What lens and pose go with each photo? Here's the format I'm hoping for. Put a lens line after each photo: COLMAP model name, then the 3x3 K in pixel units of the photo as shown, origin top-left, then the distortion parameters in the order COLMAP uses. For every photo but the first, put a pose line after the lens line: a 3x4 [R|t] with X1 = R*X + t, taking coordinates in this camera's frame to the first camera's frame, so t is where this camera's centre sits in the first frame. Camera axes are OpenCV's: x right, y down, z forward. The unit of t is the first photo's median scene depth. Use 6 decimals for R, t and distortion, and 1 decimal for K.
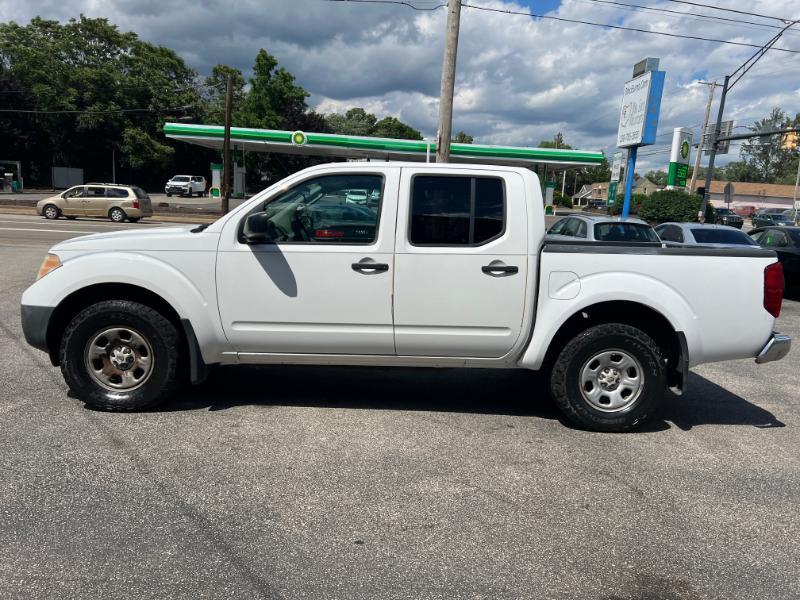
lens RADIAL K [[602.5, 0, 405.6], [0, 602.5, 300.6], [0, 0, 1]] dist [0.049338, -0.059357]
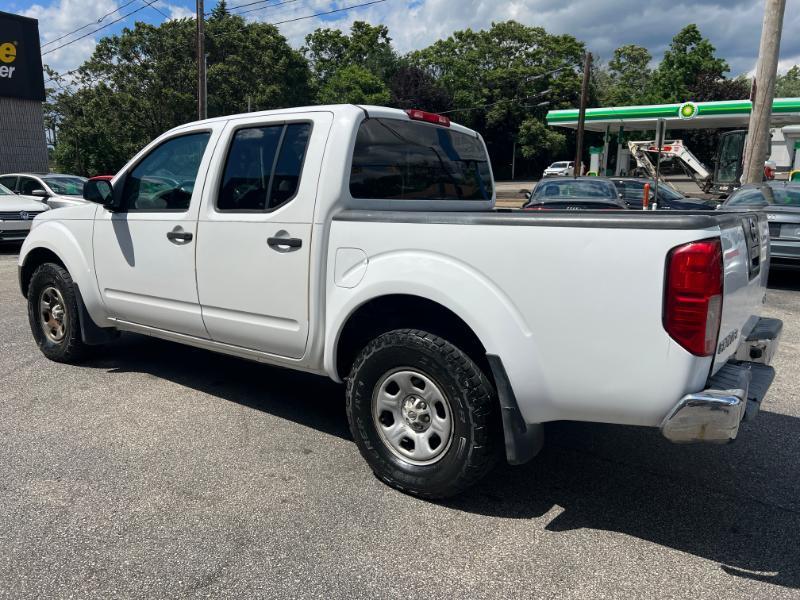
lens RADIAL K [[602.5, 0, 399.6], [0, 602.5, 295.8], [0, 0, 1]] dist [0.049338, -0.059357]
pose [[0.786845, 0.071817, -0.612958, 0.717738], [-0.063234, 0.997361, 0.035683, -0.020285], [0.613903, 0.010683, 0.789309, 0.474786]]
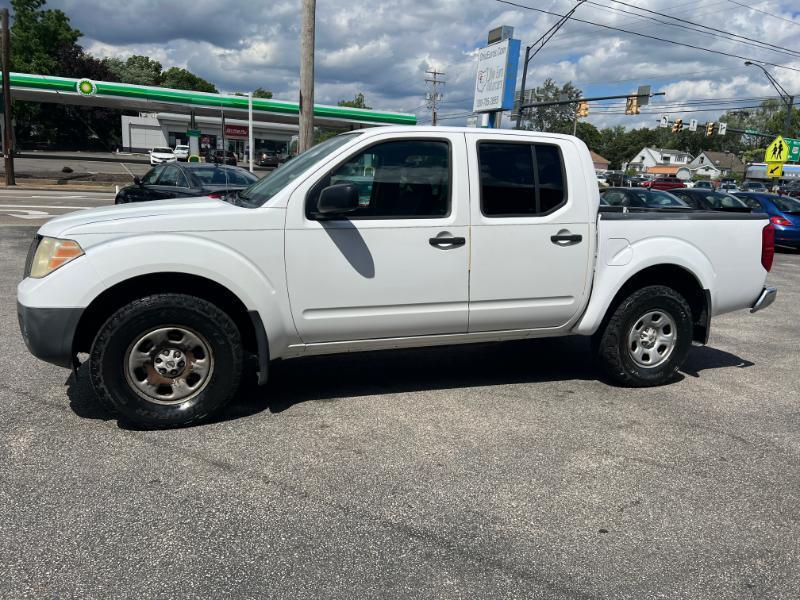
lens RADIAL K [[602.5, 0, 404.4], [0, 602.5, 299.2], [0, 0, 1]] dist [0.049338, -0.059357]
pose [[0.948667, -0.066839, 0.309134, -0.401286], [0.047730, 0.996476, 0.068981, -0.032353], [-0.312655, -0.050685, 0.948513, 0.123569]]
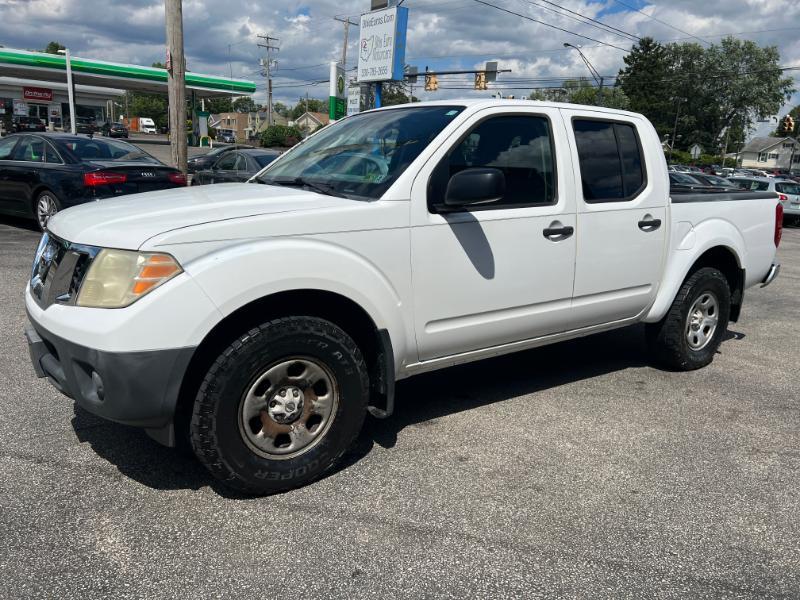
lens RADIAL K [[602.5, 0, 401.8], [0, 602.5, 299.4], [0, 0, 1]] dist [0.049338, -0.059357]
pose [[0.828960, -0.135638, 0.542612, -0.672889], [0.076663, 0.988547, 0.129989, -0.084914], [-0.554029, -0.066157, 0.829864, 0.405537]]
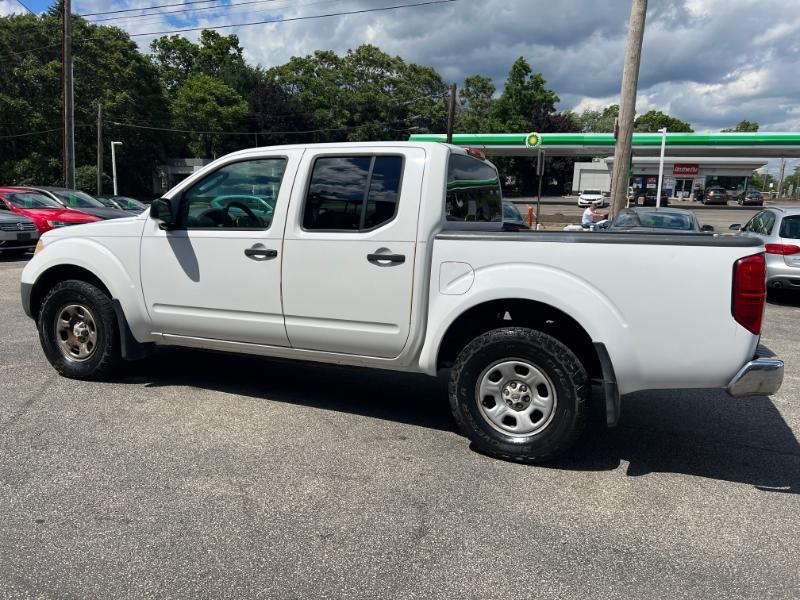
lens RADIAL K [[602.5, 0, 408.9], [0, 602.5, 297.2], [0, 0, 1]] dist [0.049338, -0.059357]
pose [[0.914905, 0.039602, -0.401722, 0.526279], [-0.044557, 0.999002, -0.002993, 0.006687], [0.401202, 0.020638, 0.915757, 0.201834]]
